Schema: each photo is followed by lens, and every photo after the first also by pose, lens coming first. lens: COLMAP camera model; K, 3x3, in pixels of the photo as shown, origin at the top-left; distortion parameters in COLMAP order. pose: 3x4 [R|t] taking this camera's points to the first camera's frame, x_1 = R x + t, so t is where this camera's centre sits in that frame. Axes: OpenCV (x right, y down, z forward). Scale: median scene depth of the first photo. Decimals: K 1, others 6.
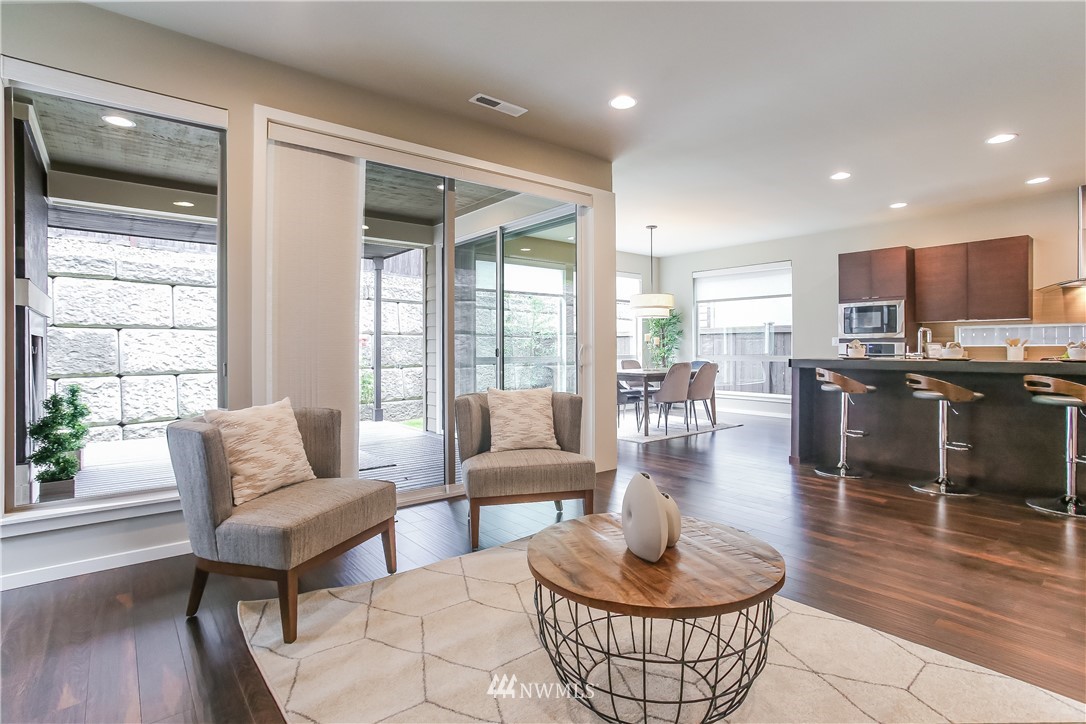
lens RADIAL K [[534.5, 0, 541.7], [0, 534.5, 354.0], [0, 0, 1]] dist [-0.092877, 0.047370]
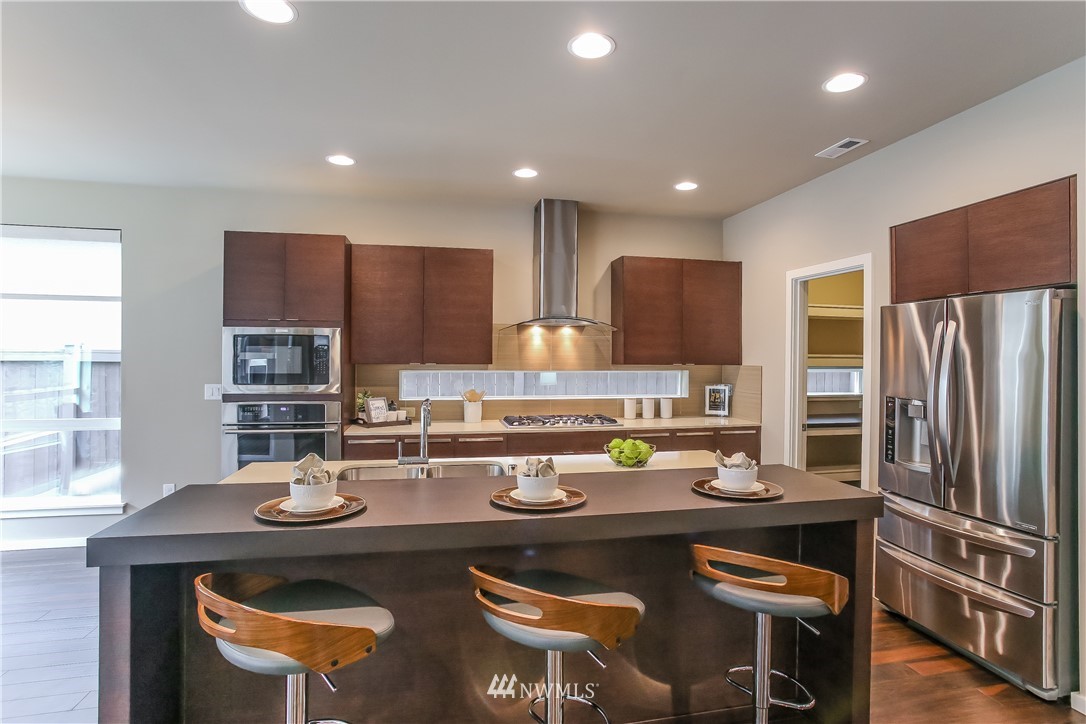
lens RADIAL K [[534.5, 0, 541.7], [0, 534.5, 354.0], [0, 0, 1]] dist [-0.092877, 0.047370]
pose [[0.445909, -0.000458, 0.895078, 0.270330], [0.002476, 0.999997, -0.000722, -0.073862], [-0.895075, 0.002538, 0.445908, 0.527380]]
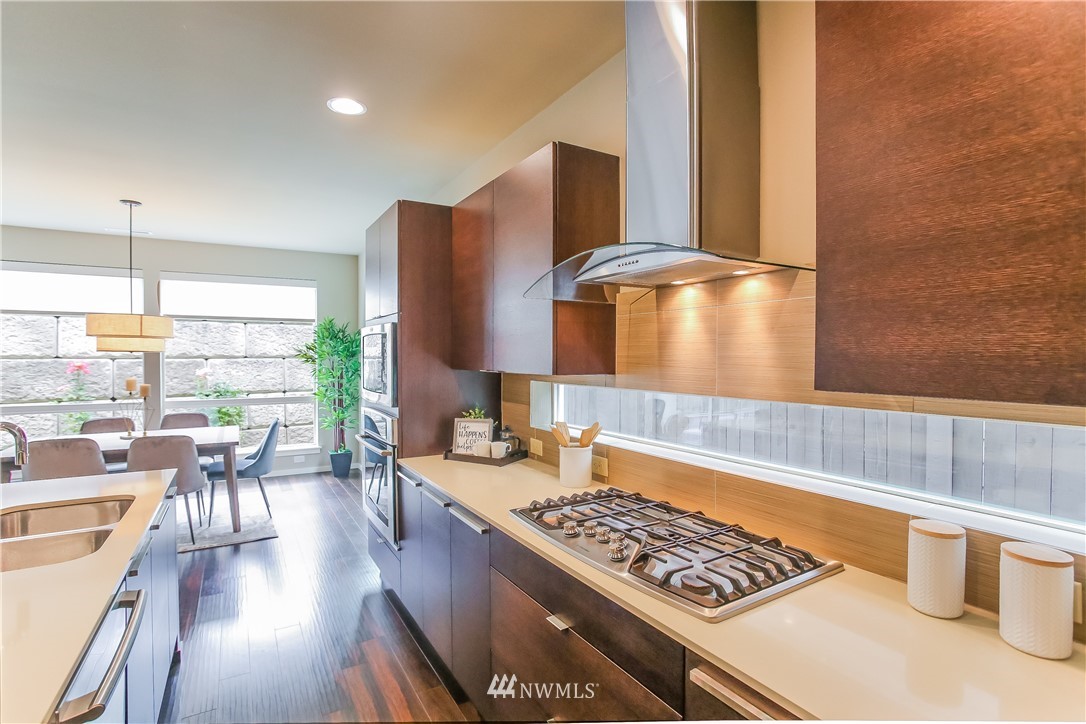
lens RADIAL K [[509.8, 0, 561.4], [0, 509.8, 360.6], [0, 0, 1]] dist [0.001092, 0.000212]
pose [[0.991566, 0.002984, -0.129569, 0.875084], [-0.002534, 0.999990, 0.003632, -0.070979], [0.129578, -0.003273, 0.991564, 0.562306]]
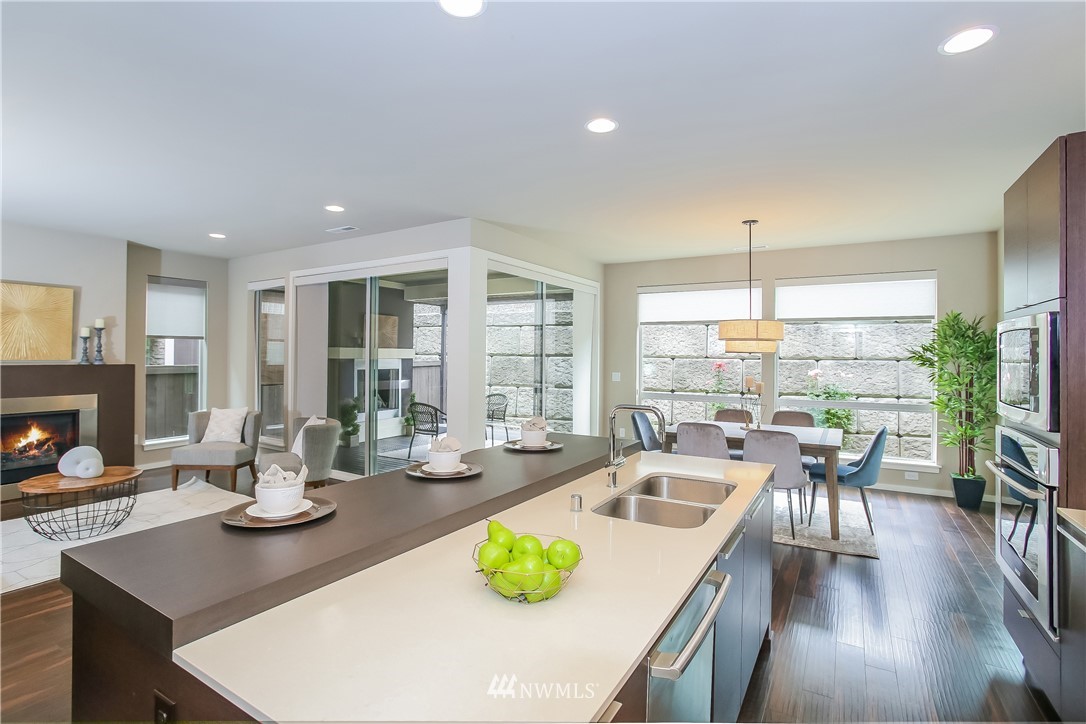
lens RADIAL K [[527.5, 0, 528.9], [0, 527.5, 352.9], [0, 0, 1]] dist [-0.060302, 0.027963]
pose [[0.312218, 0.001041, -0.950010, 0.865556], [-0.014909, 0.999882, -0.003804, -0.071024], [0.949893, 0.015351, 0.312197, 0.597201]]
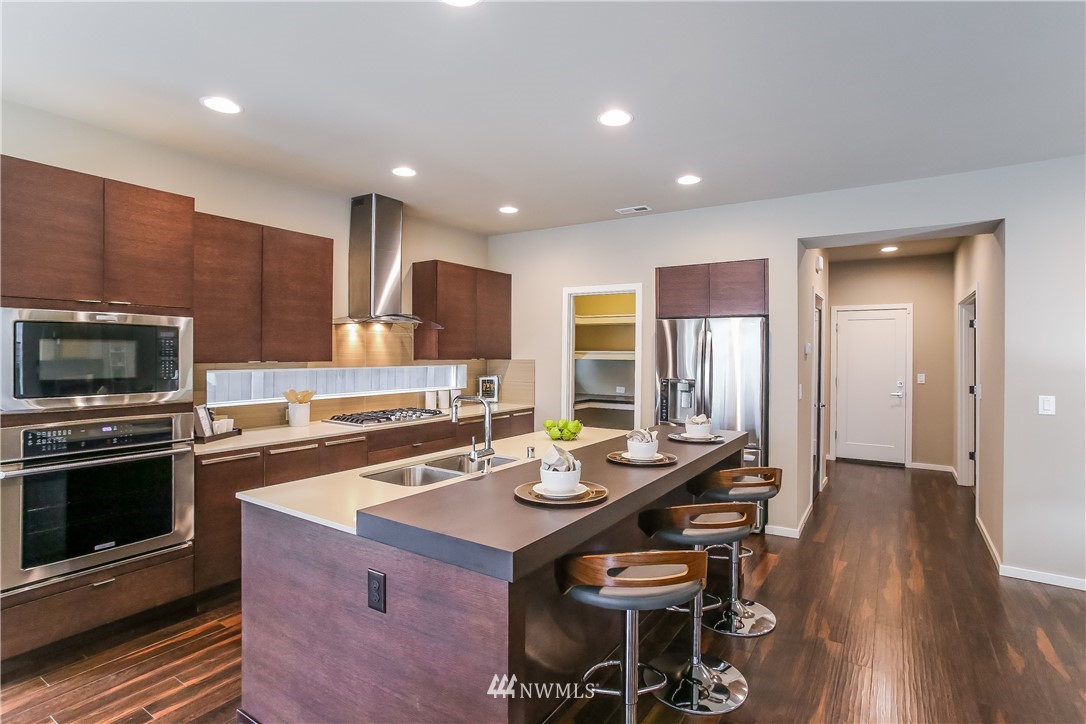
lens RADIAL K [[541.5, 0, 513.2], [0, 541.5, 347.4], [0, 0, 1]] dist [-0.034640, 0.000089]
pose [[-0.293183, 0.001784, 0.956055, 0.173764], [0.000043, 0.999998, -0.001853, -0.076768], [-0.956056, -0.000502, -0.293183, 0.860501]]
